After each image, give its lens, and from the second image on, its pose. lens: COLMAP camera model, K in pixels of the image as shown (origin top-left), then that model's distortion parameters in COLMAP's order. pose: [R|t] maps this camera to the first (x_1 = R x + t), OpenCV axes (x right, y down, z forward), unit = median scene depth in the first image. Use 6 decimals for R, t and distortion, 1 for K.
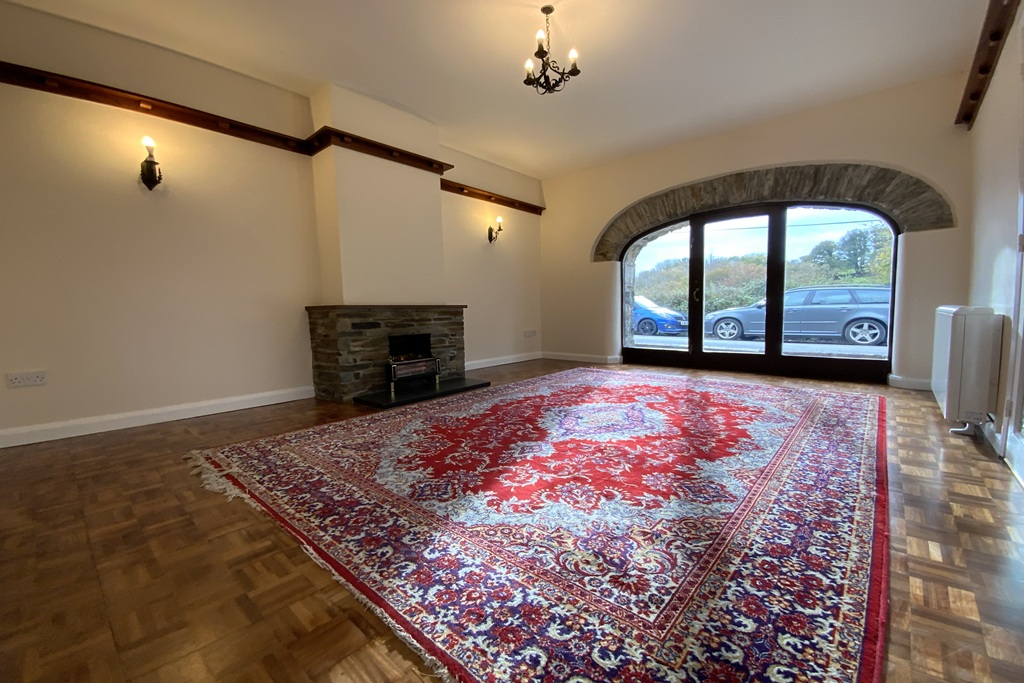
lens RADIAL K [[416.9, 0, 512.7], [0, 416.9, 339.0], [0, 0, 1]] dist [0.008042, -0.011609]
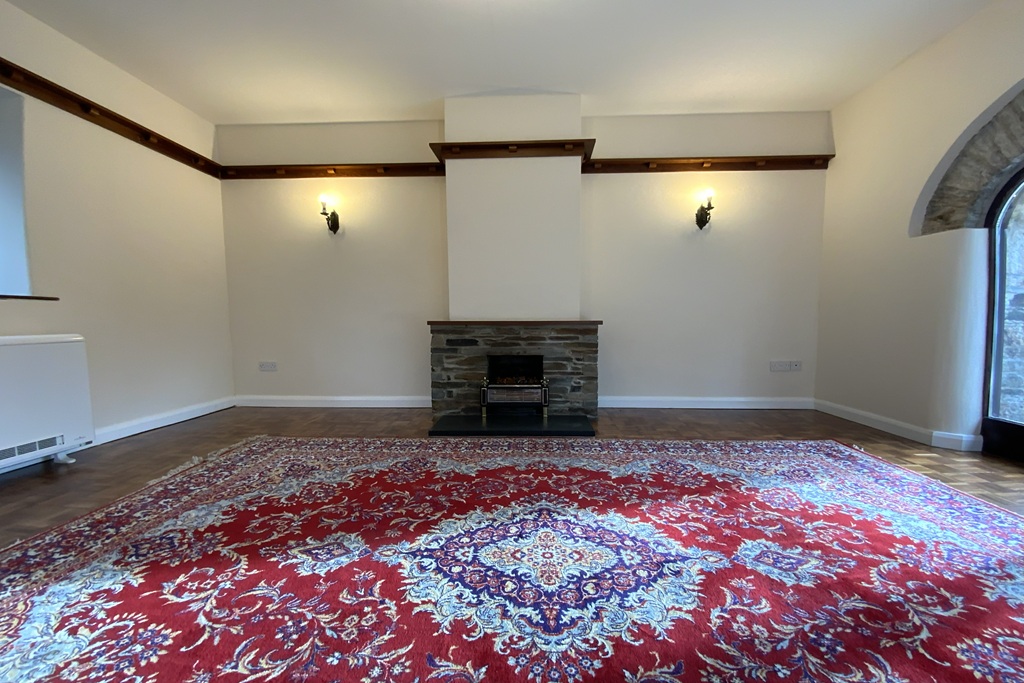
lens RADIAL K [[416.9, 0, 514.7], [0, 416.9, 337.9], [0, 0, 1]] dist [0.008042, -0.011609]
pose [[0.628305, 0.048890, -0.776429, 0.455971], [-0.063857, 0.997897, 0.011161, -0.060612], [0.775342, 0.042568, 0.630105, 0.506353]]
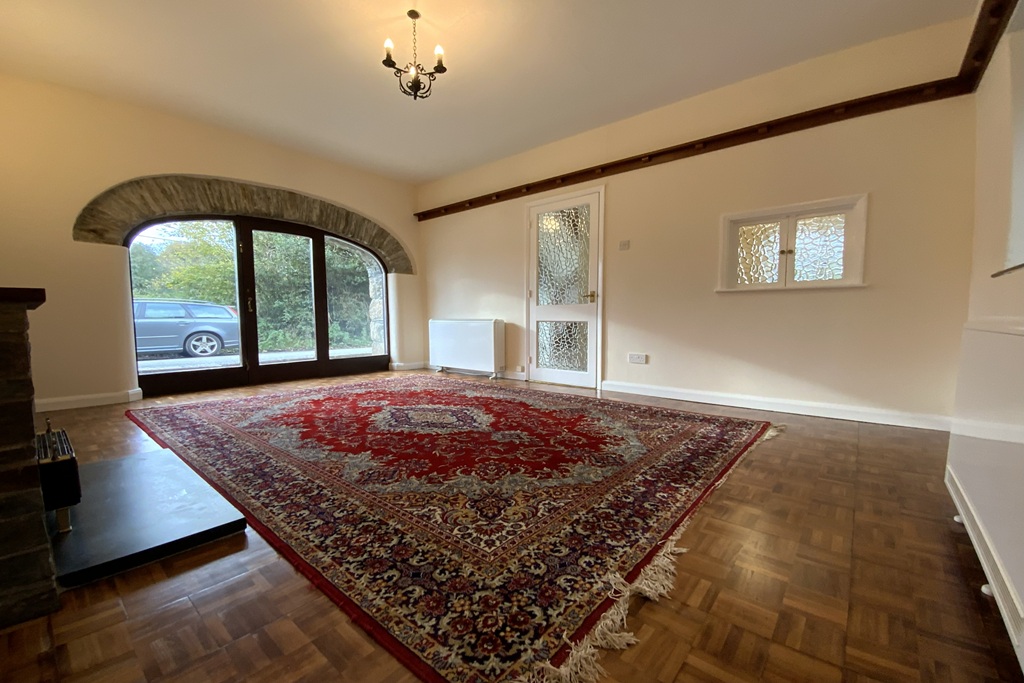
lens RADIAL K [[416.9, 0, 517.2], [0, 416.9, 330.4], [0, 0, 1]] dist [0.008042, -0.011609]
pose [[-0.035195, -0.013447, 0.999290, -0.697774], [0.074192, 0.997115, 0.016031, -0.028388], [-0.996623, 0.074703, -0.034096, 0.633741]]
